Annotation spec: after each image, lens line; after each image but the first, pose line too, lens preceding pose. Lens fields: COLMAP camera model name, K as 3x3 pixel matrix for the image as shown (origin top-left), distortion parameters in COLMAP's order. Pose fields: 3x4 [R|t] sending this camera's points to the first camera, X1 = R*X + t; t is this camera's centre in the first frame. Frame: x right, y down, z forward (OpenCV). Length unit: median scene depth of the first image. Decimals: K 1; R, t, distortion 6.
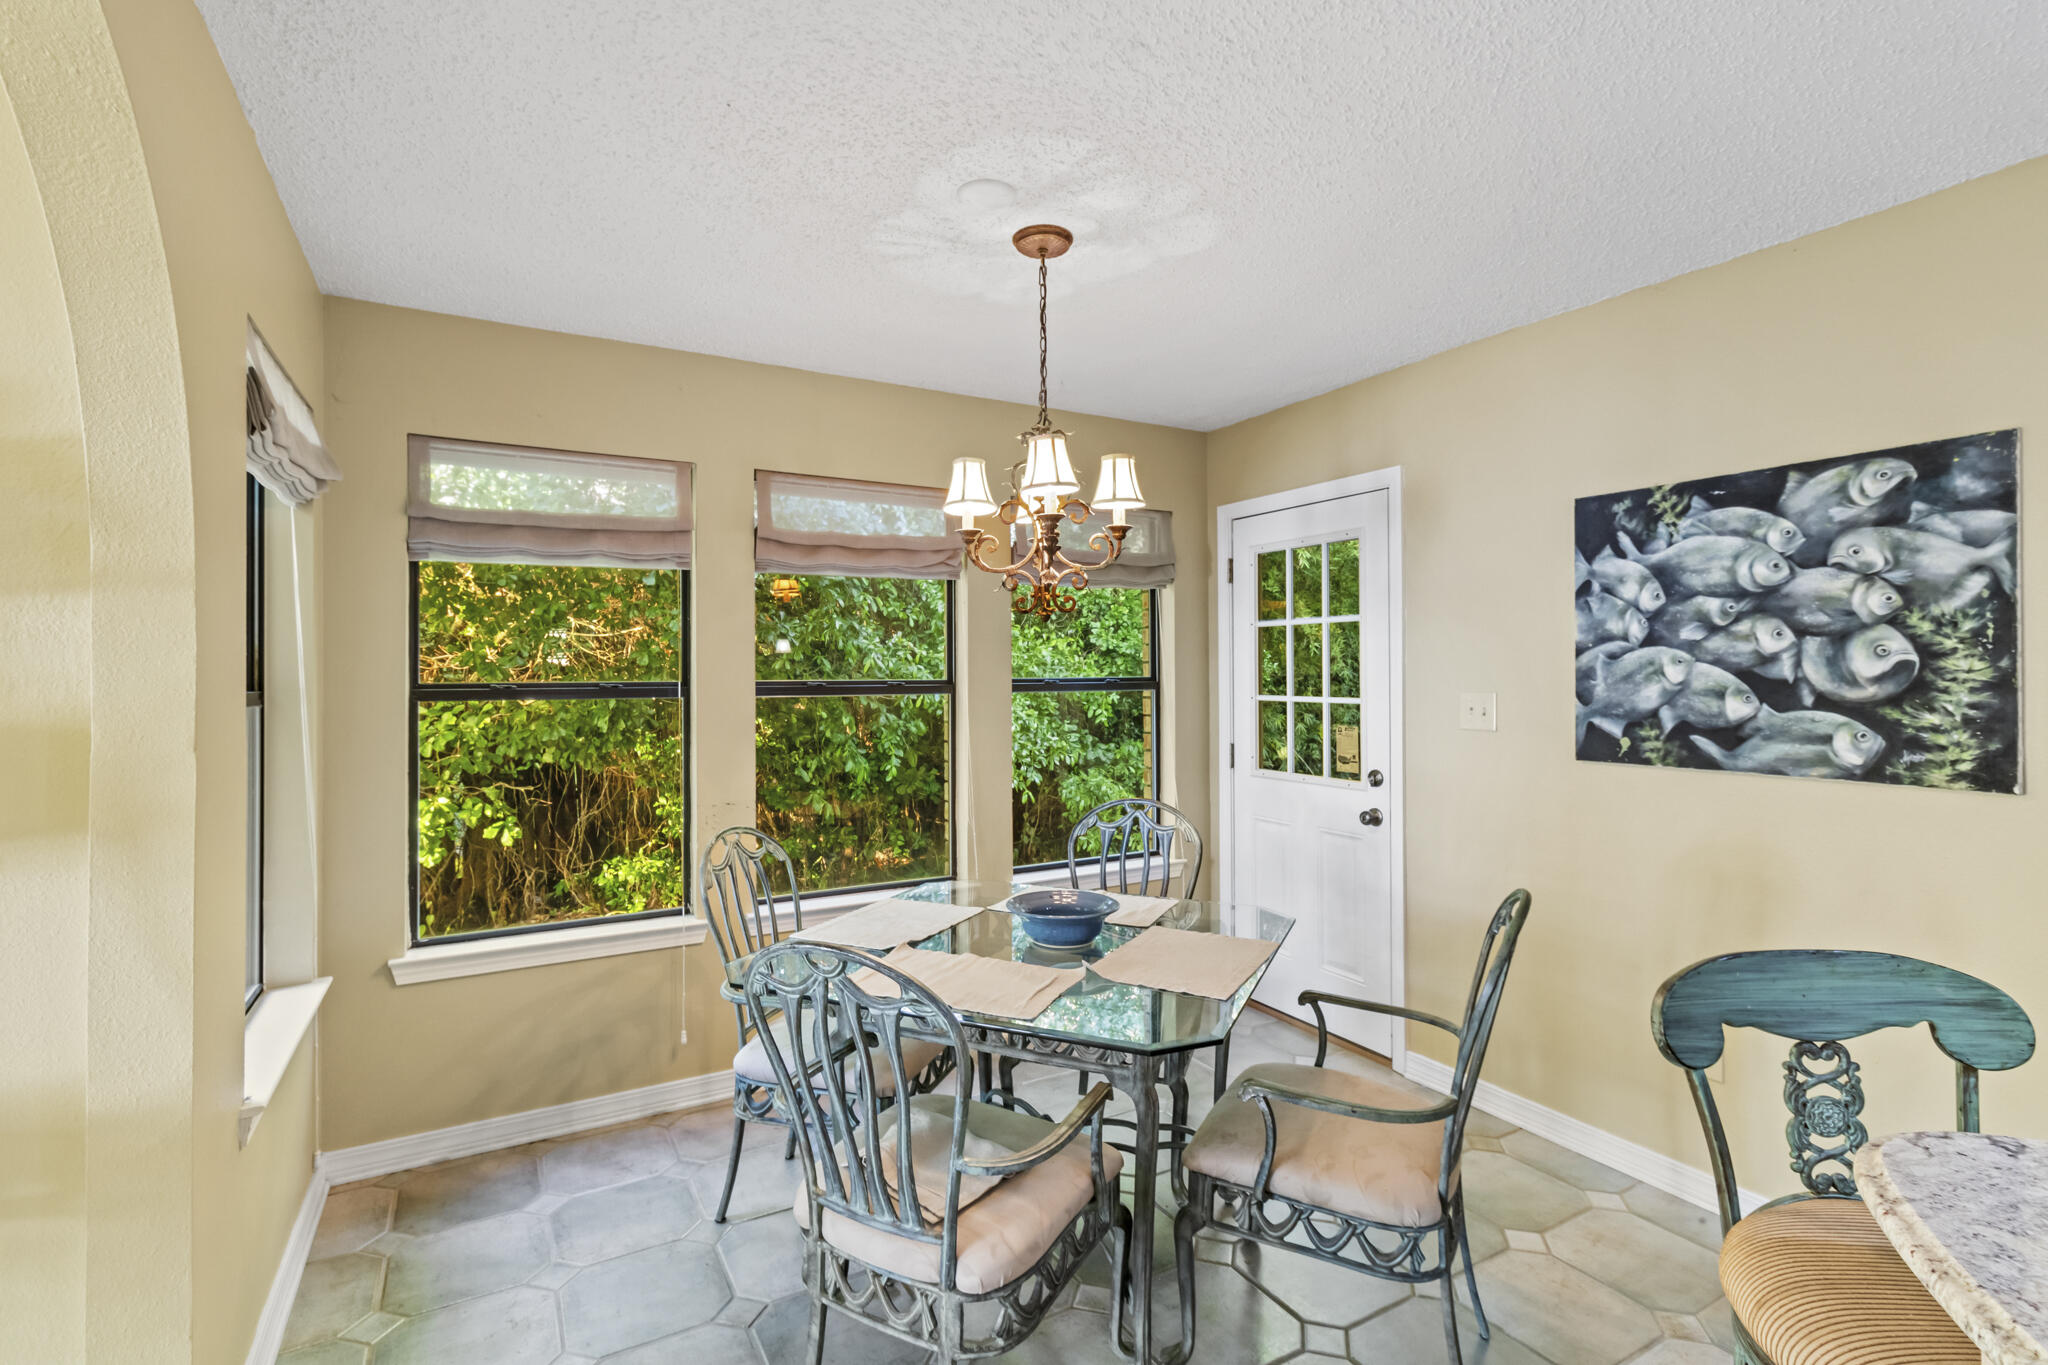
lens RADIAL K [[947.7, 0, 1025.5], [0, 947.7, 671.0], [0, 0, 1]] dist [-0.000317, 0.000269]
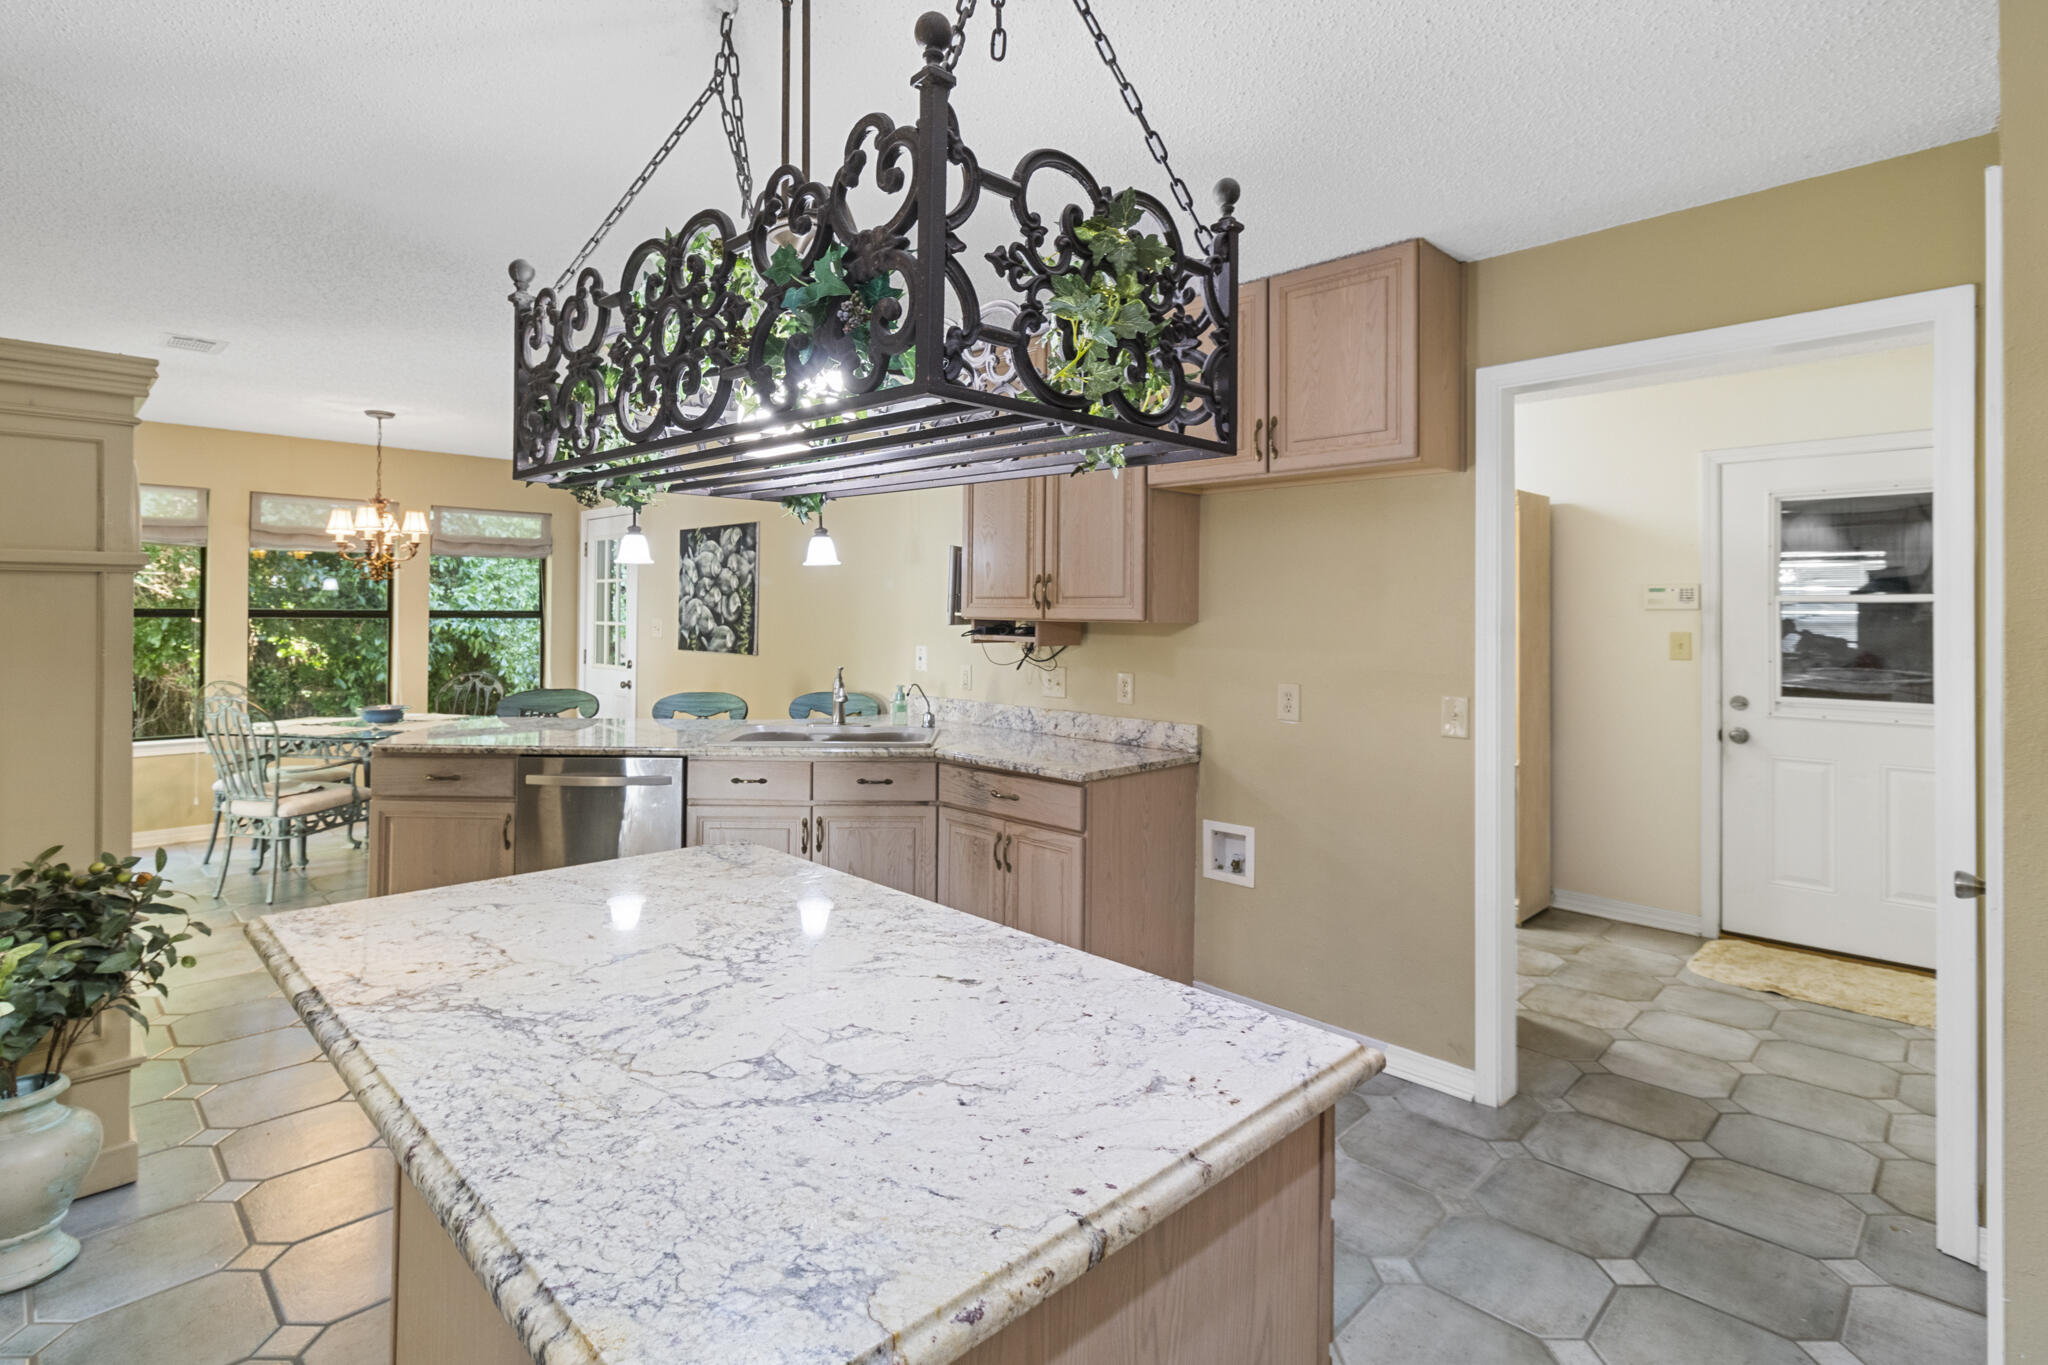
lens RADIAL K [[1016.4, 0, 1017.2], [0, 1016.4, 610.1], [0, 0, 1]] dist [0.000376, 0.000054]
pose [[0.964270, 0.012227, 0.264639, 0.803754], [-0.012325, 0.999923, -0.001291, -0.004454], [-0.264634, -0.002017, 0.964347, -1.639916]]
